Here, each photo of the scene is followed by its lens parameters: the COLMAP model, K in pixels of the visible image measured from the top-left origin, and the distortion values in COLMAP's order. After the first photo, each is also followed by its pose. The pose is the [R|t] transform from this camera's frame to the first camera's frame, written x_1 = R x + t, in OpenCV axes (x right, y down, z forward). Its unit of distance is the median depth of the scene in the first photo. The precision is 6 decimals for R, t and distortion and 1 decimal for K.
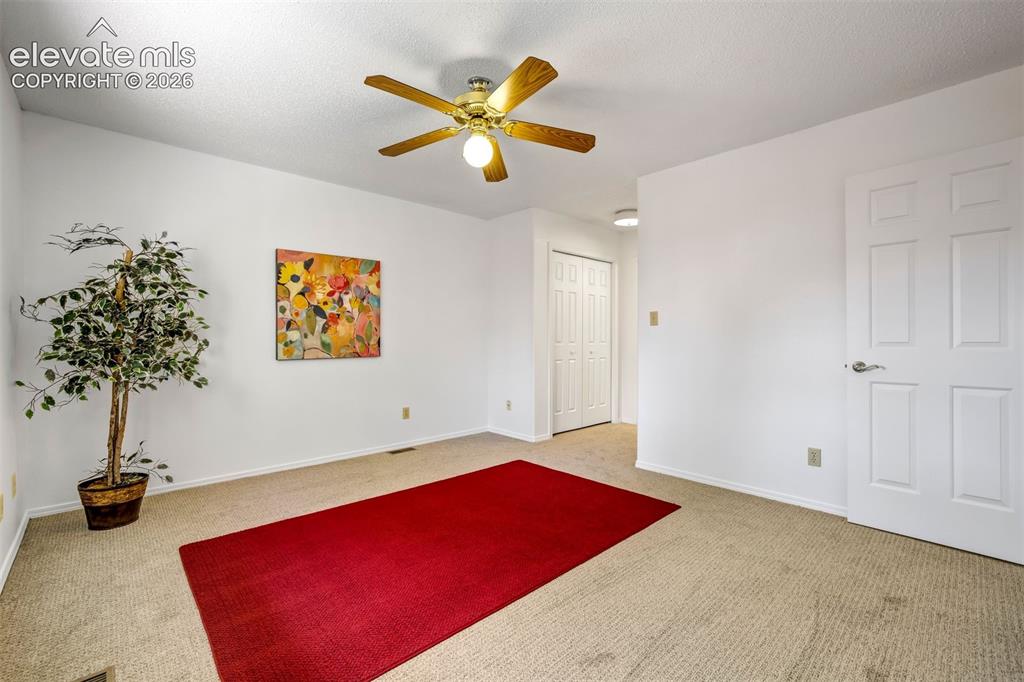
lens RADIAL K [[447.1, 0, 511.9], [0, 447.1, 338.5], [0, 0, 1]] dist [-0.035031, 0.020145]
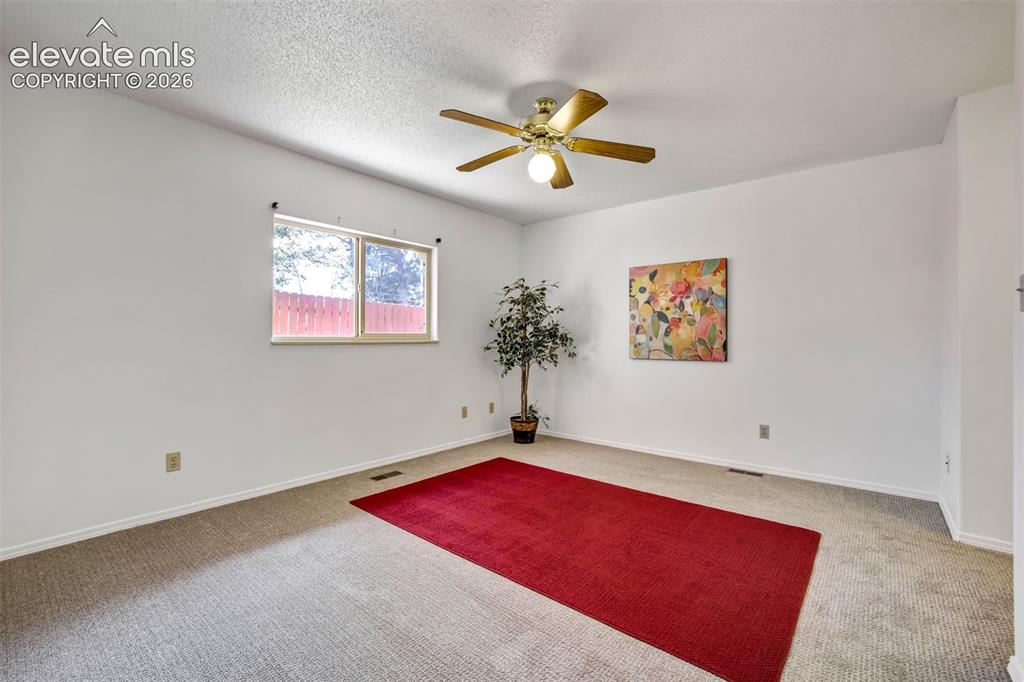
lens RADIAL K [[447.1, 0, 511.9], [0, 447.1, 338.5], [0, 0, 1]] dist [-0.035031, 0.020145]
pose [[0.117123, 0.002090, -0.993115, 0.627041], [-0.008064, 0.999967, 0.001153, -0.005206], [0.993085, 0.007874, 0.117136, 0.508207]]
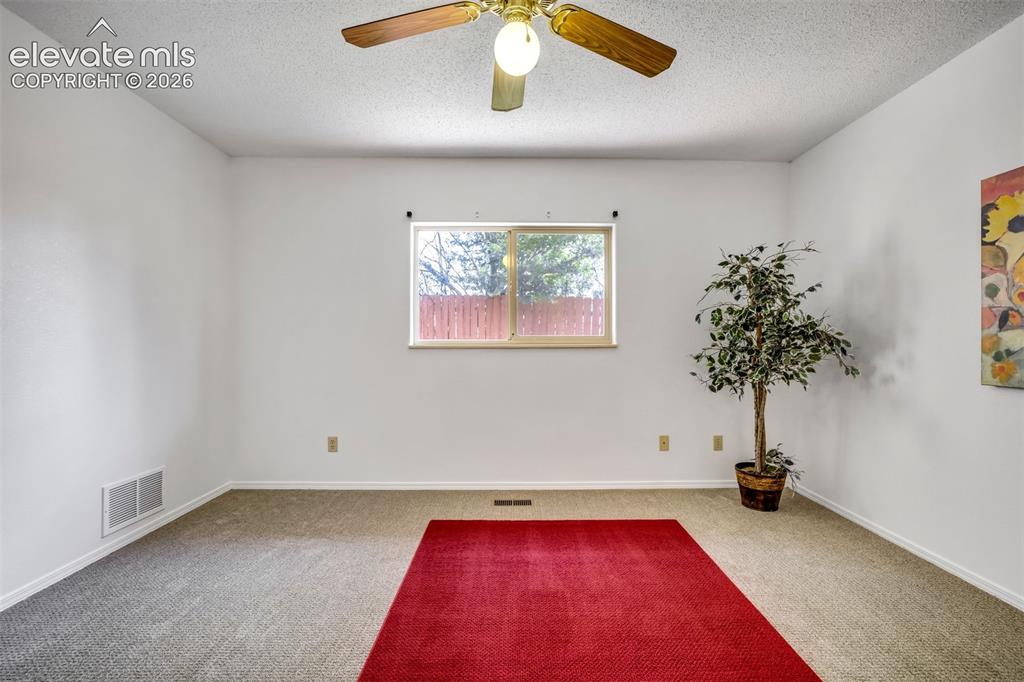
lens RADIAL K [[447.1, 0, 511.9], [0, 447.1, 338.5], [0, 0, 1]] dist [-0.035031, 0.020145]
pose [[-0.687346, -0.001146, -0.726329, 0.249419], [0.000150, 0.999999, -0.001719, -0.007210], [0.726330, -0.001291, -0.687345, 0.908791]]
